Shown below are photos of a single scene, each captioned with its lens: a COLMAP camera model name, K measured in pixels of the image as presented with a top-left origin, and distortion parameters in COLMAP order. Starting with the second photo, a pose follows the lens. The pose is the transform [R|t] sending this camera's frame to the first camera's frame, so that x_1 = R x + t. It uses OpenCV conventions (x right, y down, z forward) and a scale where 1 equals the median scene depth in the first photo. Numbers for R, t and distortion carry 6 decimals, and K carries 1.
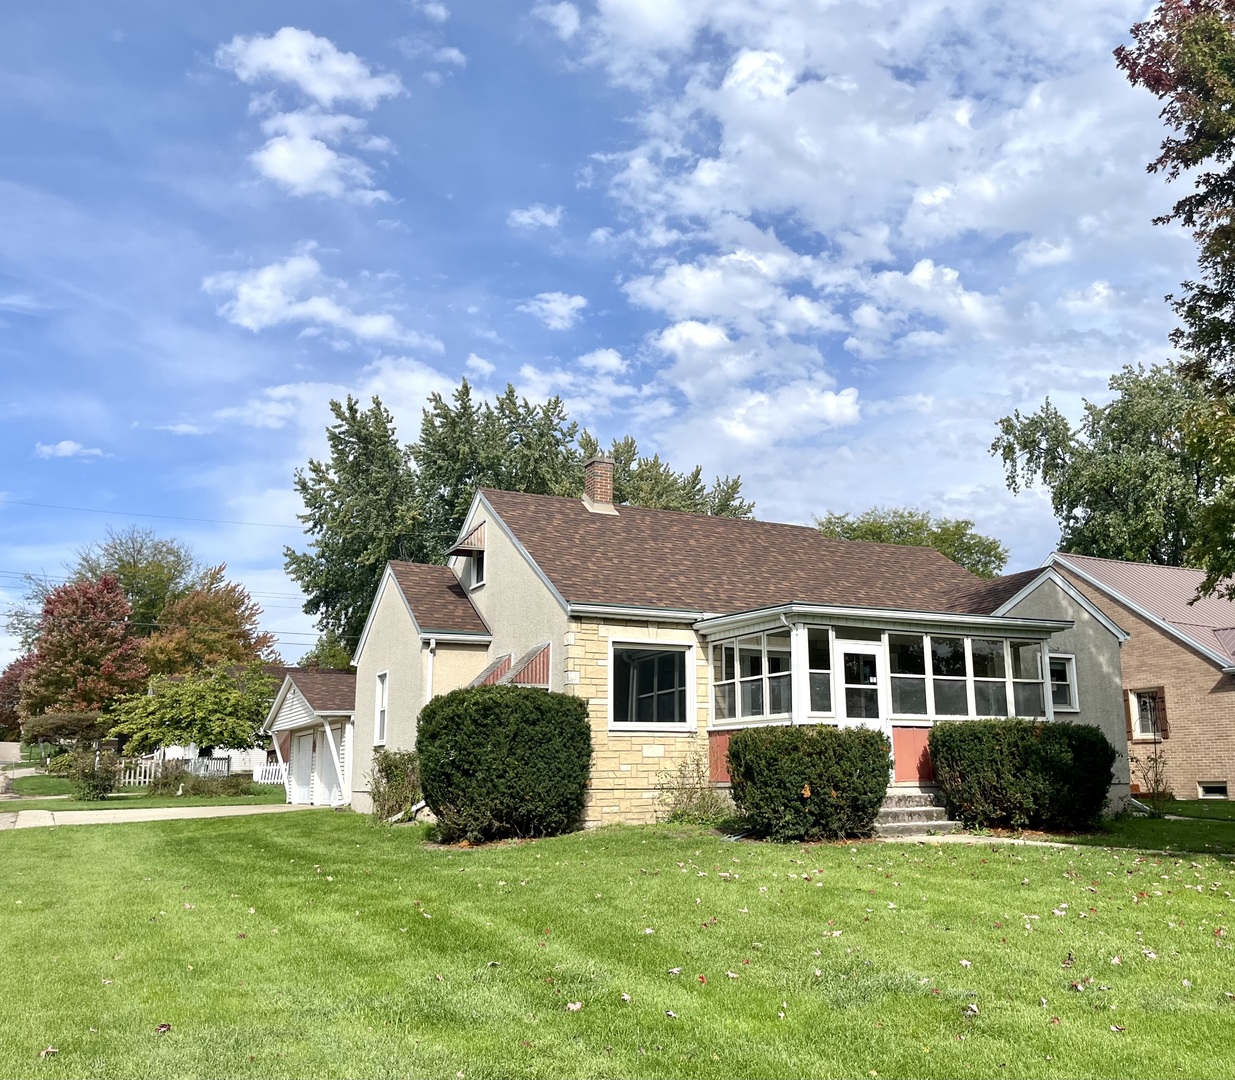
lens RADIAL K [[1116.2, 0, 662.0], [0, 1116.2, 540.0], [0, 0, 1]] dist [0.065973, -0.098363]
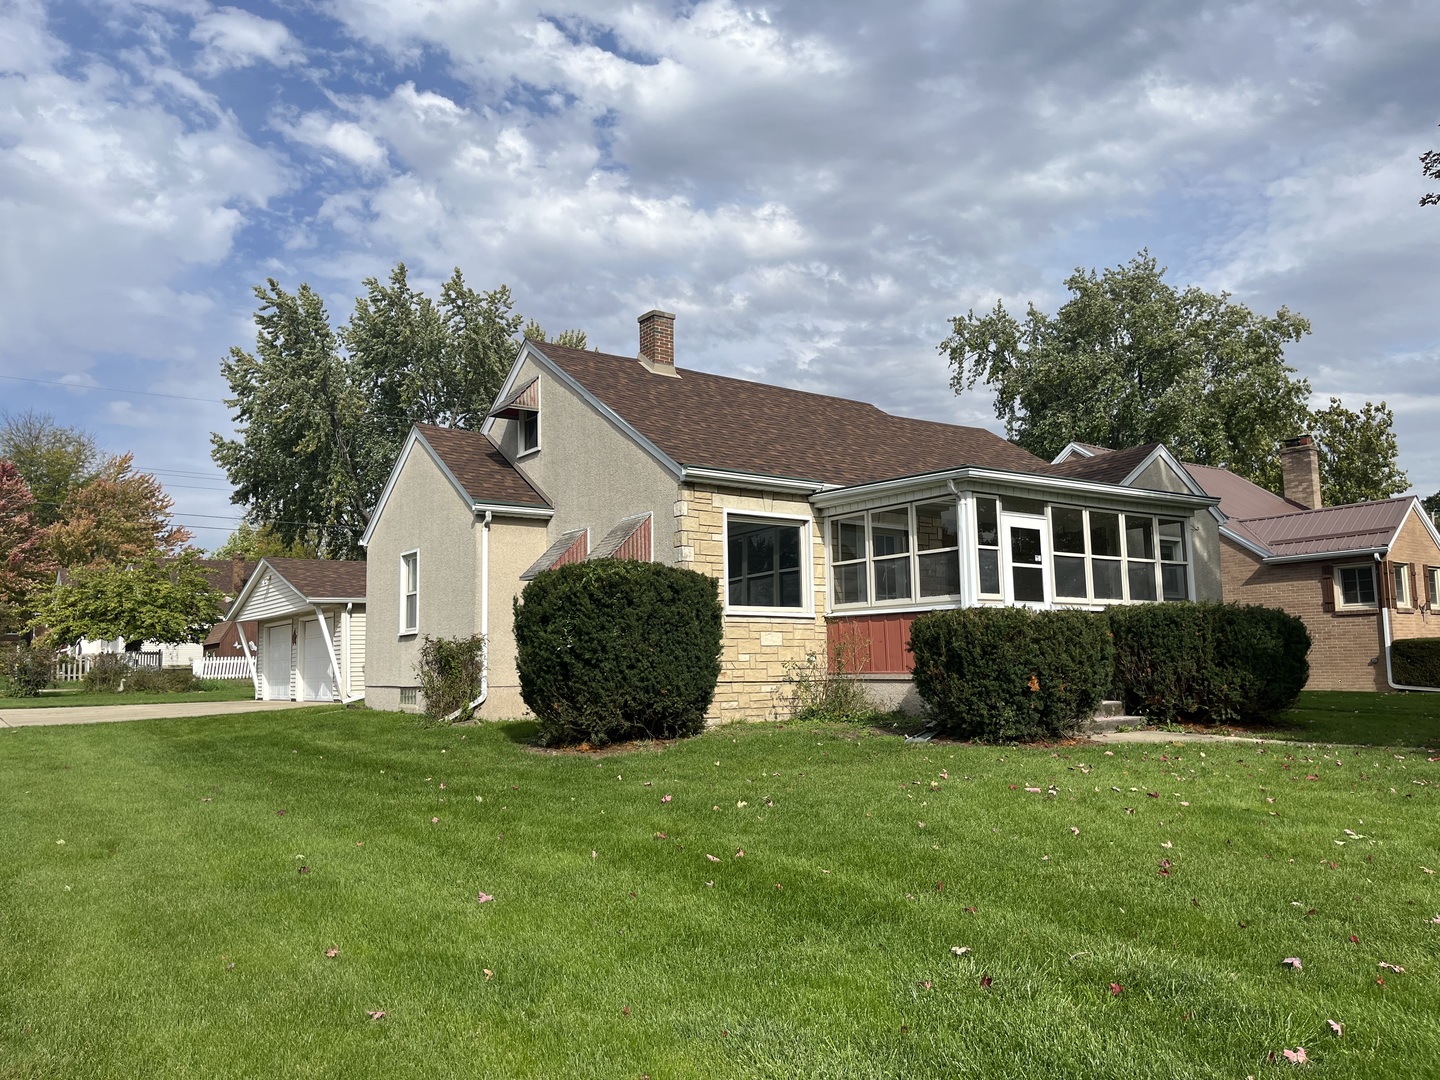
lens RADIAL K [[1096.9, 0, 720.0], [0, 1096.9, 540.0], [0, 0, 1]] dist [0.040580, -0.008639]
pose [[0.993043, 0.010949, 0.117245, -0.147645], [-0.021444, 0.995833, 0.088634, 0.037066], [-0.115786, -0.090532, 0.989140, 0.167508]]
